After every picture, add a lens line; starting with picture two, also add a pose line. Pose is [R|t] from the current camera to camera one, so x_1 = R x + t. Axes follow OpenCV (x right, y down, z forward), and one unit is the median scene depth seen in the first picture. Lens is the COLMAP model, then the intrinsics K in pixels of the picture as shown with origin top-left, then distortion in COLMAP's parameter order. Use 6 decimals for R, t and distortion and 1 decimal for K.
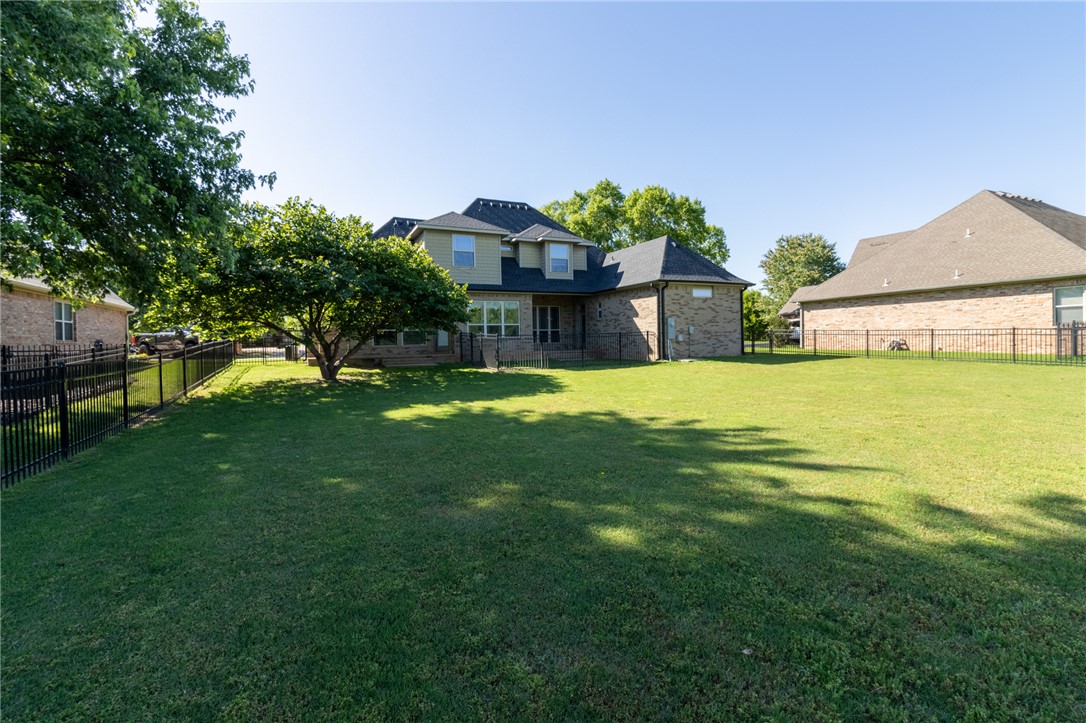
lens RADIAL K [[510.6, 0, 540.3], [0, 510.6, 355.7], [0, 0, 1]] dist [-0.006159, 0.000732]
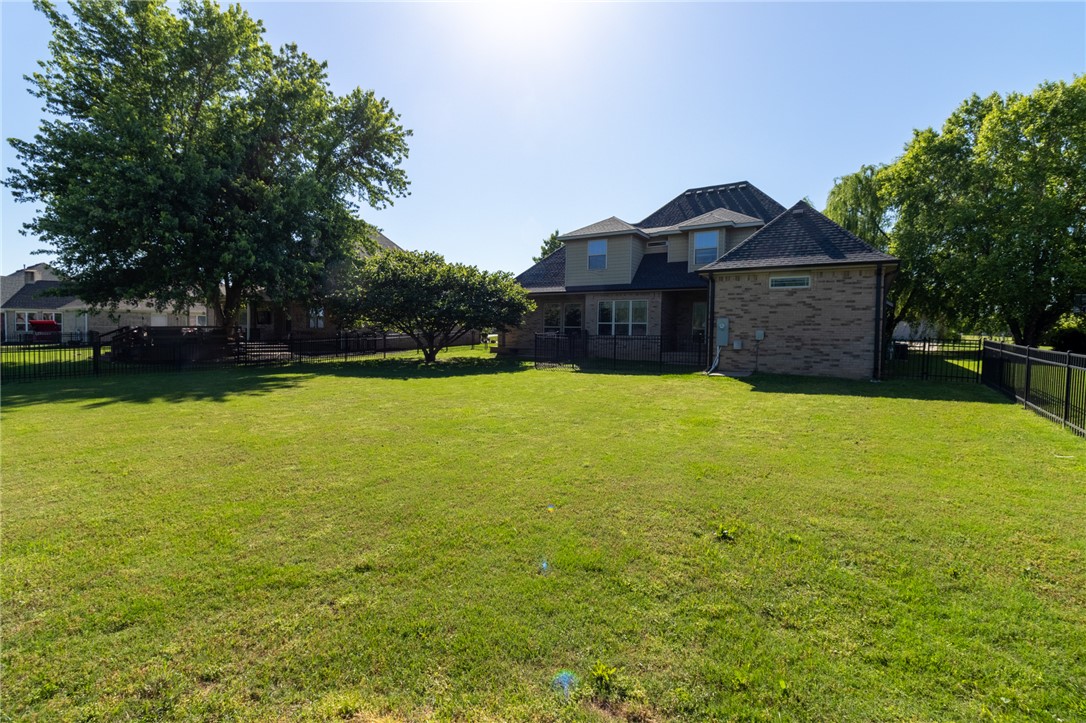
lens RADIAL K [[510.6, 0, 540.3], [0, 510.6, 355.7], [0, 0, 1]] dist [-0.006159, 0.000732]
pose [[0.529744, 0.064233, -0.845722, 0.713208], [-0.043412, 0.997875, 0.048597, -0.040989], [0.847046, 0.010971, 0.531407, 0.337640]]
